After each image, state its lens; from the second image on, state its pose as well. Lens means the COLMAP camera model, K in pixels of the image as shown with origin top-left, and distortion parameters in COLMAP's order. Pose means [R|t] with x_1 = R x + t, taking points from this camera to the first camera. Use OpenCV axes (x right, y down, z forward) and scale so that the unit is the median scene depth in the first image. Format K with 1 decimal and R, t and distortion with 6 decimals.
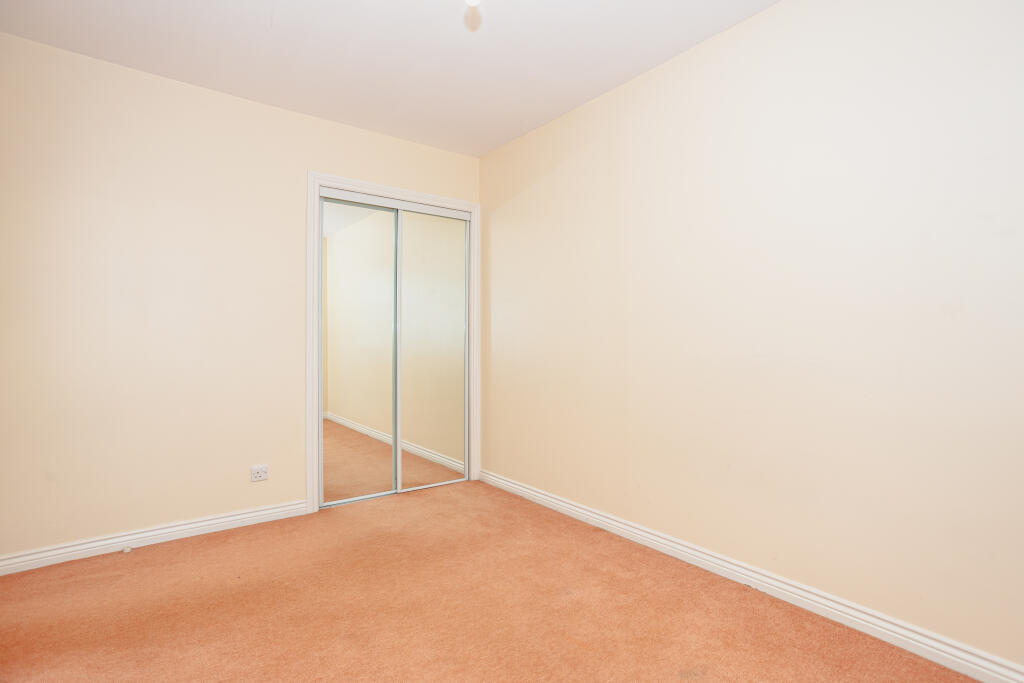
lens RADIAL K [[489.5, 0, 512.0], [0, 489.5, 341.5], [0, 0, 1]] dist [-0.002001, 0.000635]
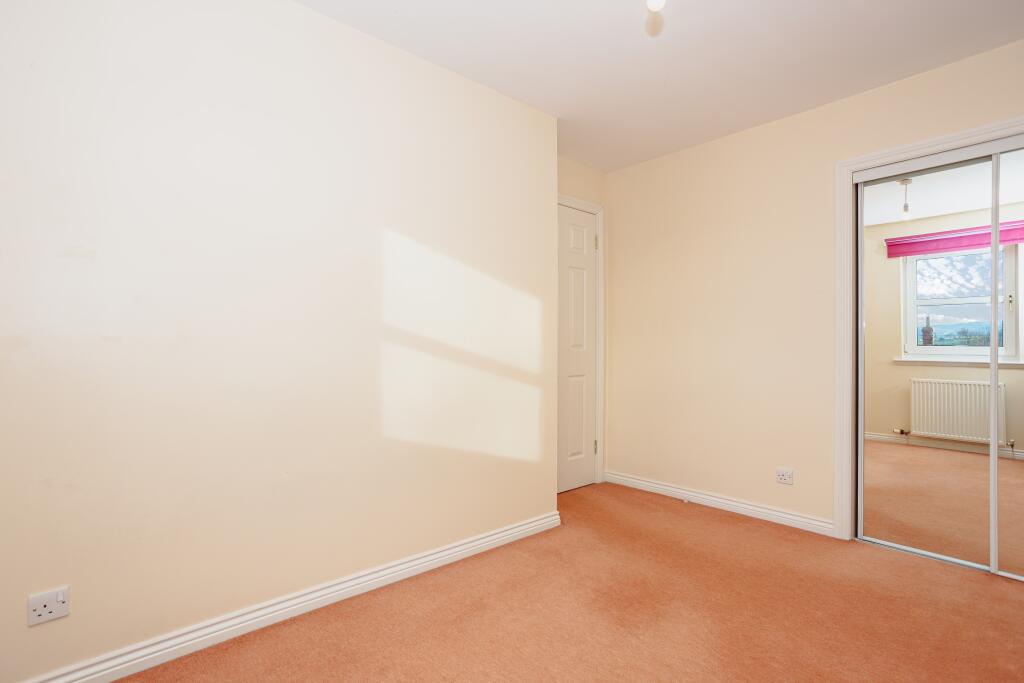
lens RADIAL K [[498.9, 0, 515.9], [0, 498.9, 346.2], [0, 0, 1]] dist [-0.017742, 0.001206]
pose [[0.083735, -0.004797, -0.996477, 0.494813], [-0.004177, 0.999978, -0.005165, 0.002897], [0.996479, 0.004594, 0.083713, 0.360002]]
